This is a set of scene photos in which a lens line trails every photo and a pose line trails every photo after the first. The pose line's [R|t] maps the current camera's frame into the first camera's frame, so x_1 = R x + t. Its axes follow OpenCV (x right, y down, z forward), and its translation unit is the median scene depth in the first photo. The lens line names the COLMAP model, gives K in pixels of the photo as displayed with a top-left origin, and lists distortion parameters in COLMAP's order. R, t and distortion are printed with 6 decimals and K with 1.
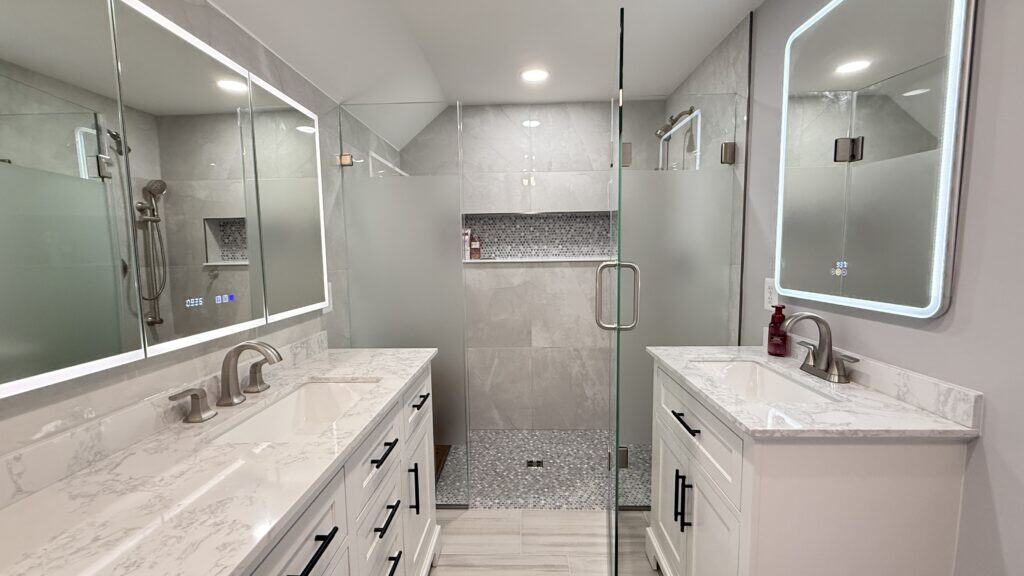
lens RADIAL K [[408.1, 0, 512.0], [0, 408.1, 288.0], [0, 0, 1]] dist [0.000894, 0.000094]
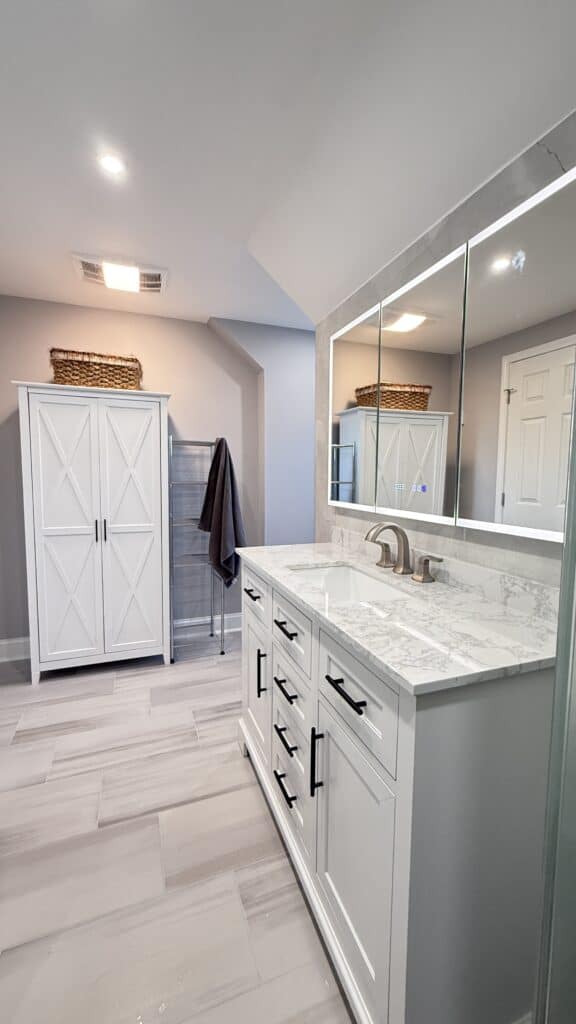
lens RADIAL K [[408.1, 0, 288.0], [0, 408.1, 512.0], [0, 0, 1]] dist [0.000894, 0.000094]
pose [[-0.939918, 0.038879, -0.339180, 0.054424], [-0.024679, 0.983157, 0.181087, -0.103837], [0.340507, 0.178578, -0.923128, 1.840000]]
